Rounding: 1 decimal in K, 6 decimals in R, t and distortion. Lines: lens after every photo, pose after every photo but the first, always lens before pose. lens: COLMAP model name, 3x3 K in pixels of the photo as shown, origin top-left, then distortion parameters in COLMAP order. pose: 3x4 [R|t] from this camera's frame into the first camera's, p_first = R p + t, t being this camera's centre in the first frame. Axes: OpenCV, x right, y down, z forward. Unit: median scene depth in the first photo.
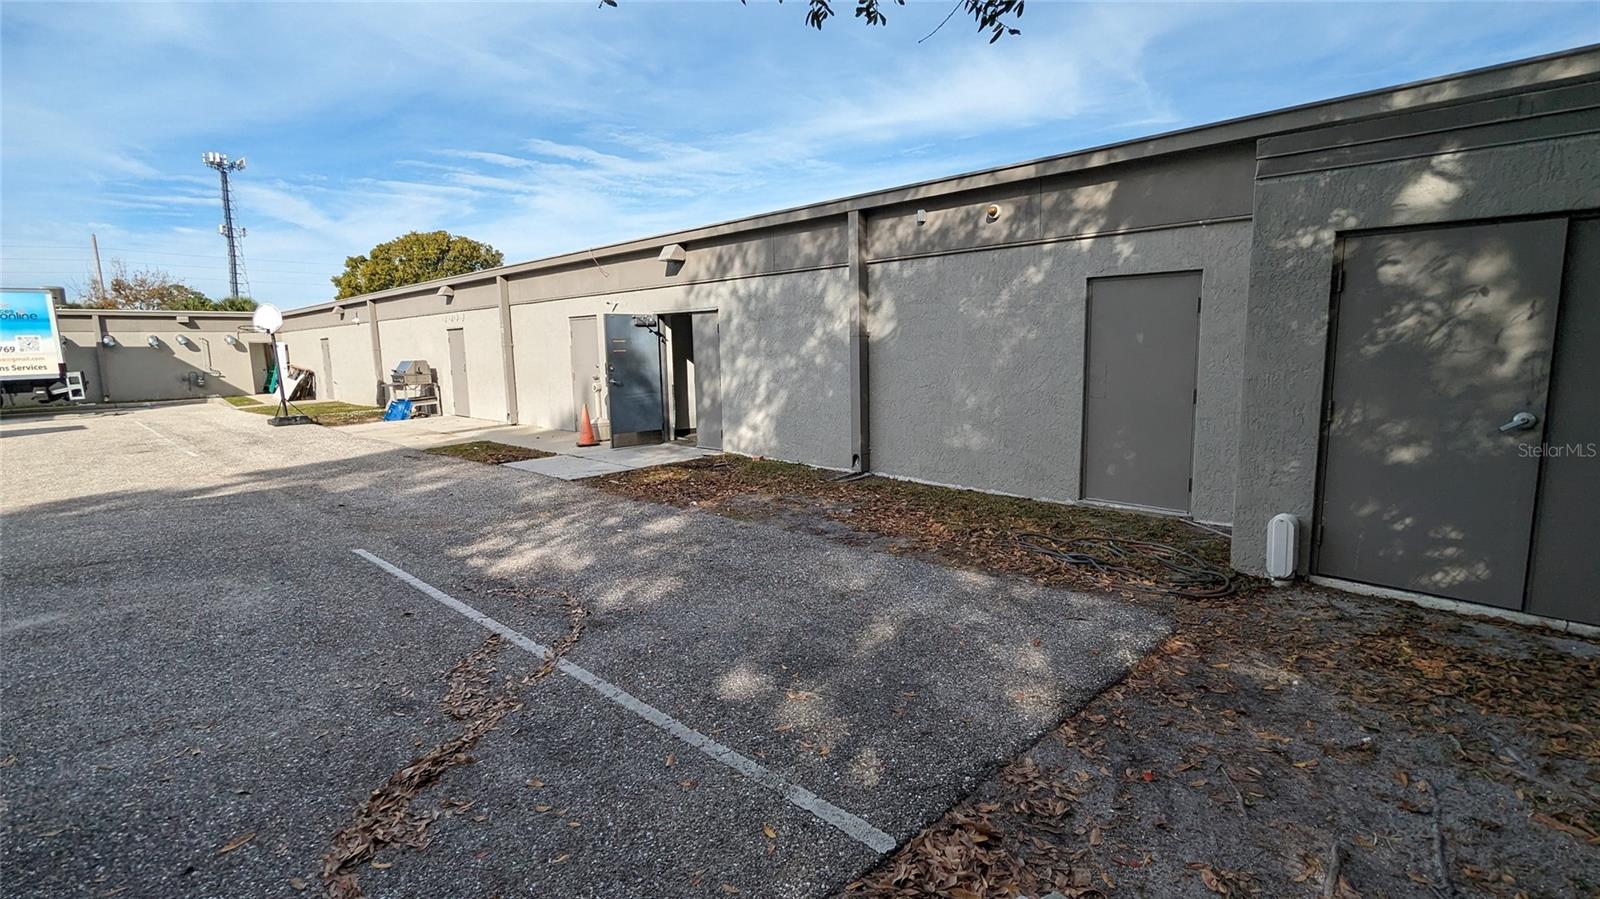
lens RADIAL K [[759.0, 0, 795.3], [0, 759.0, 448.3], [0, 0, 1]] dist [0.001756, 0.000459]
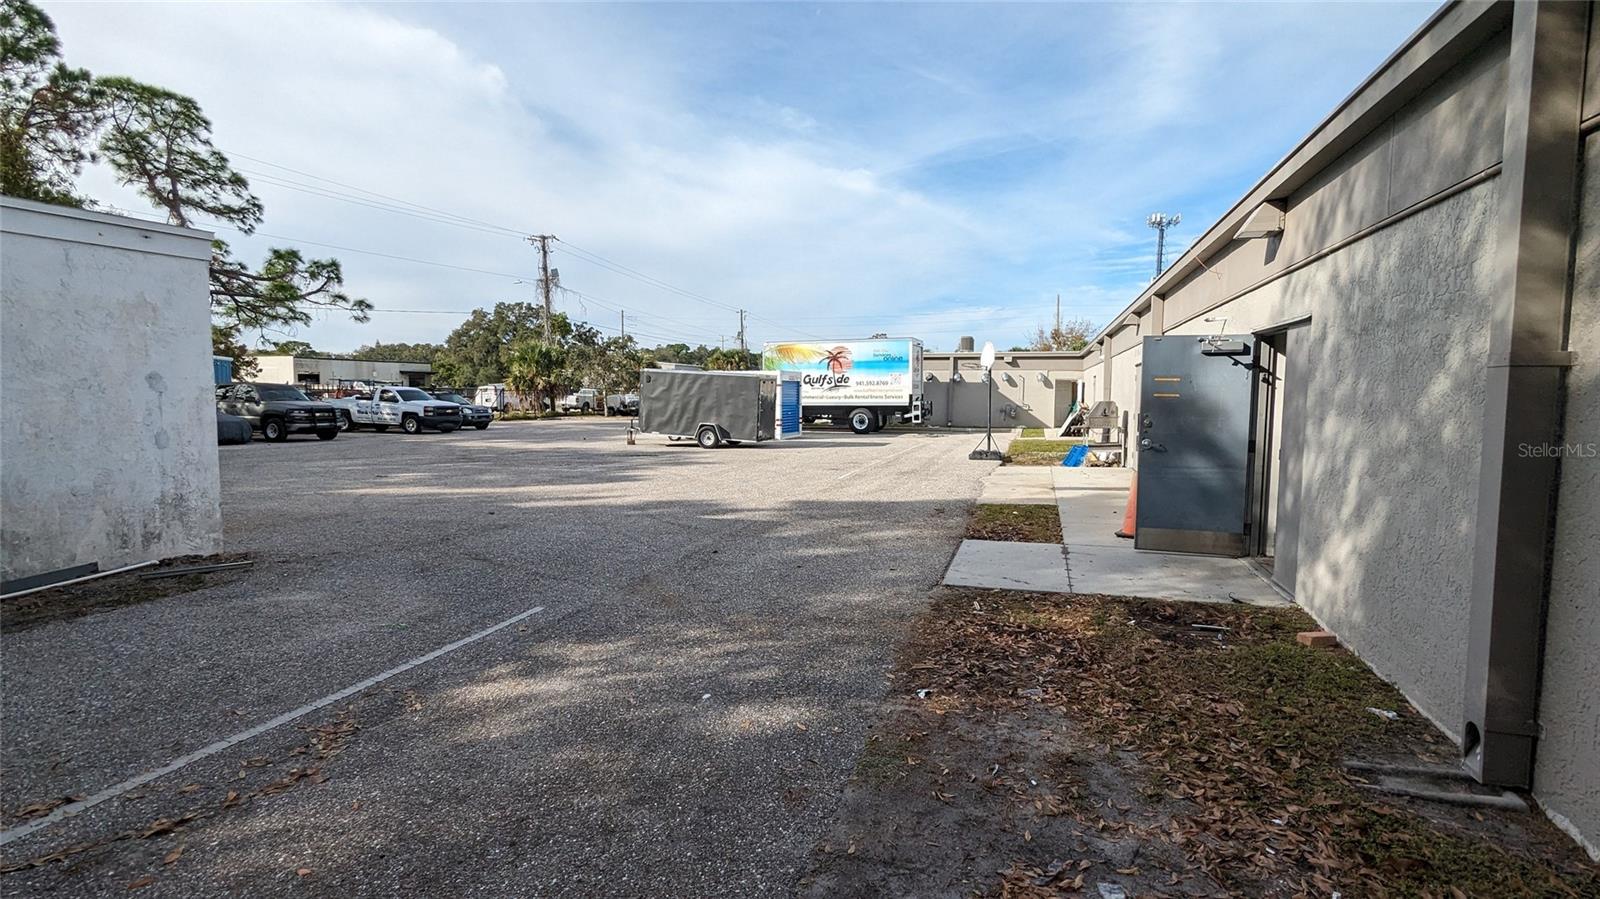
lens RADIAL K [[759.0, 0, 795.3], [0, 759.0, 448.3], [0, 0, 1]] dist [0.001756, 0.000459]
pose [[0.457282, 0.088742, -0.884883, 0.175709], [-0.133475, 0.990587, 0.030367, -0.063156], [0.879248, 0.104224, 0.464822, 0.446096]]
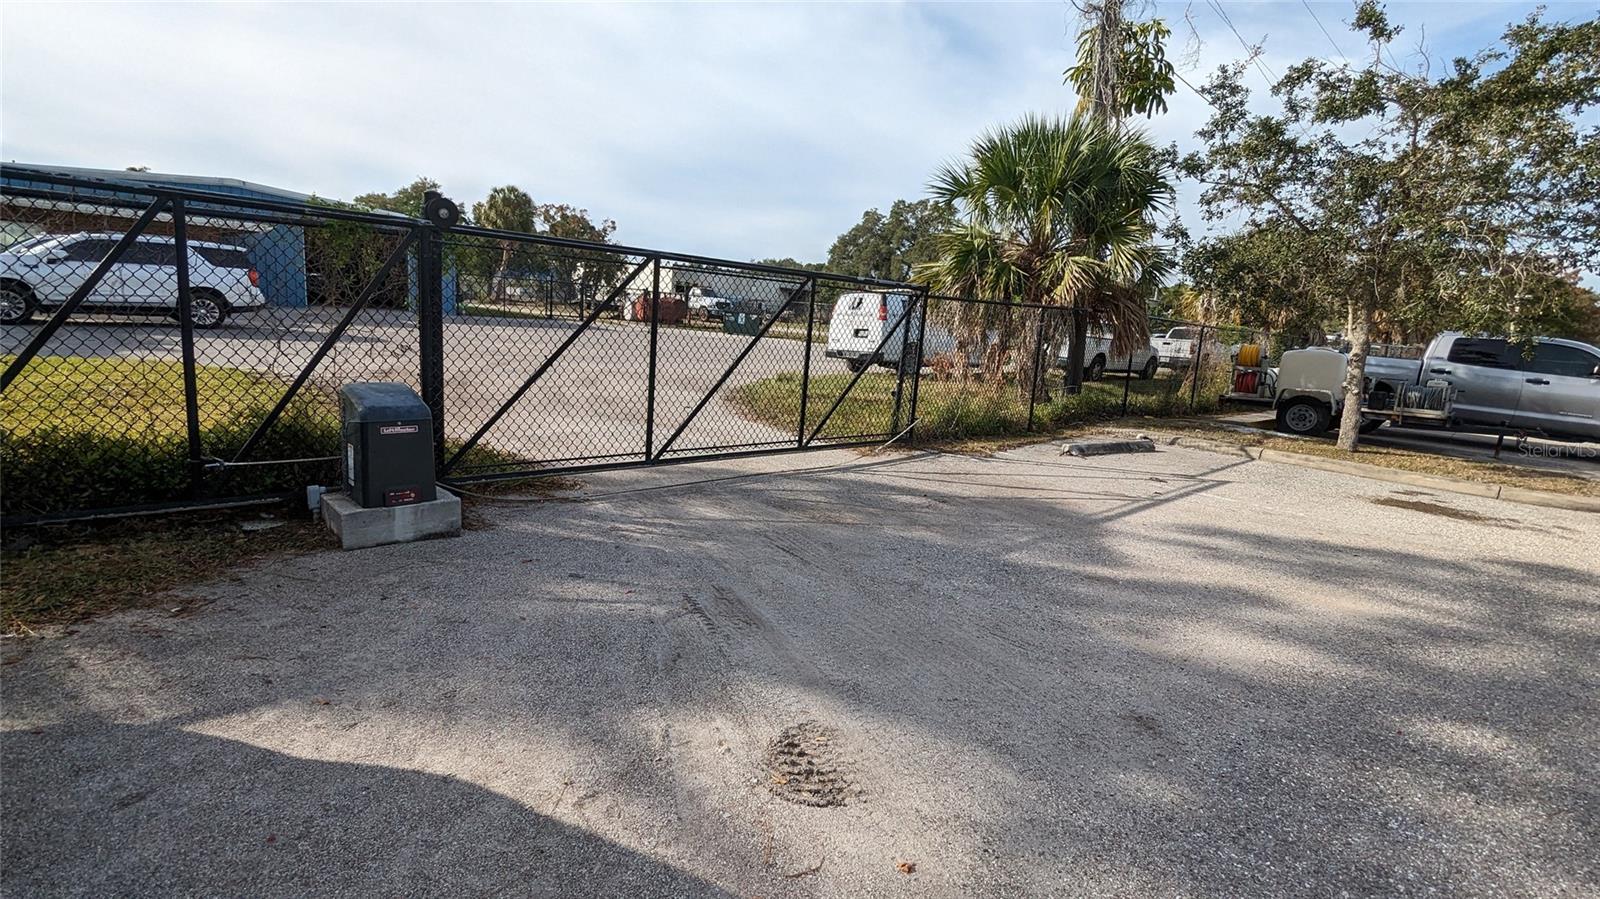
lens RADIAL K [[759.0, 0, 795.3], [0, 759.0, 448.3], [0, 0, 1]] dist [0.001756, 0.000459]
pose [[-0.009756, 0.195431, -0.980669, -2.747684], [-0.211434, 0.958139, 0.193045, -0.014293], [0.977344, 0.209230, 0.031973, 0.740907]]
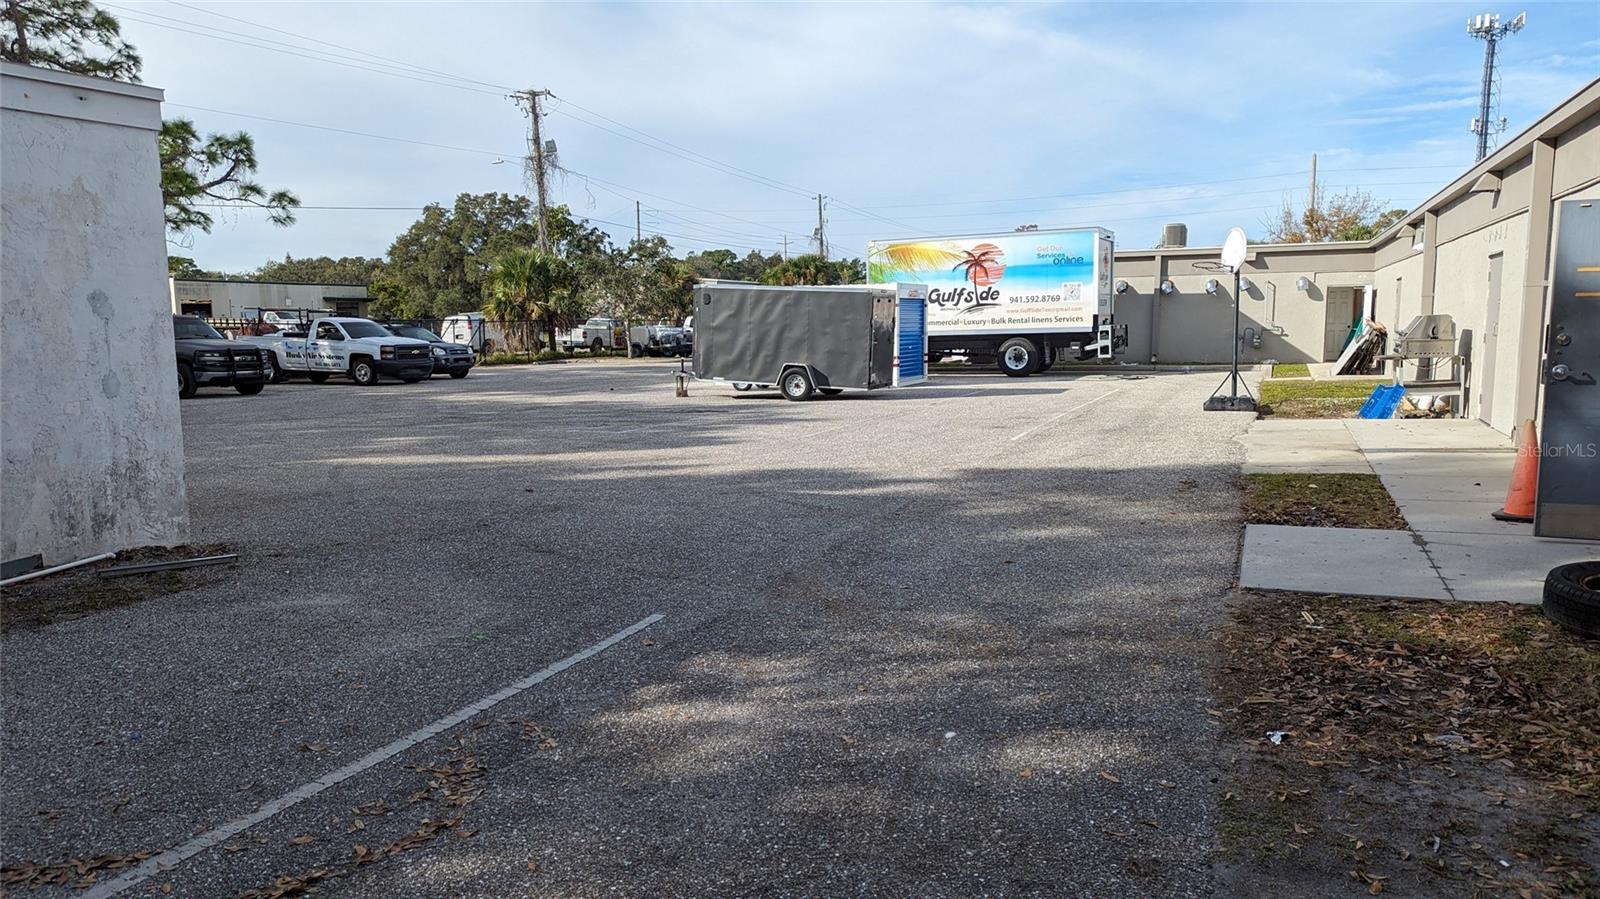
lens RADIAL K [[1126.6, 0, 790.3], [0, 1126.6, 454.6], [0, 0, 1]] dist [0.075294, -0.070118]
pose [[0.377127, 0.124892, -0.917702, 0.160403], [-0.118332, 0.989243, 0.086000, -0.048087], [0.918571, 0.076161, 0.387849, 0.391617]]
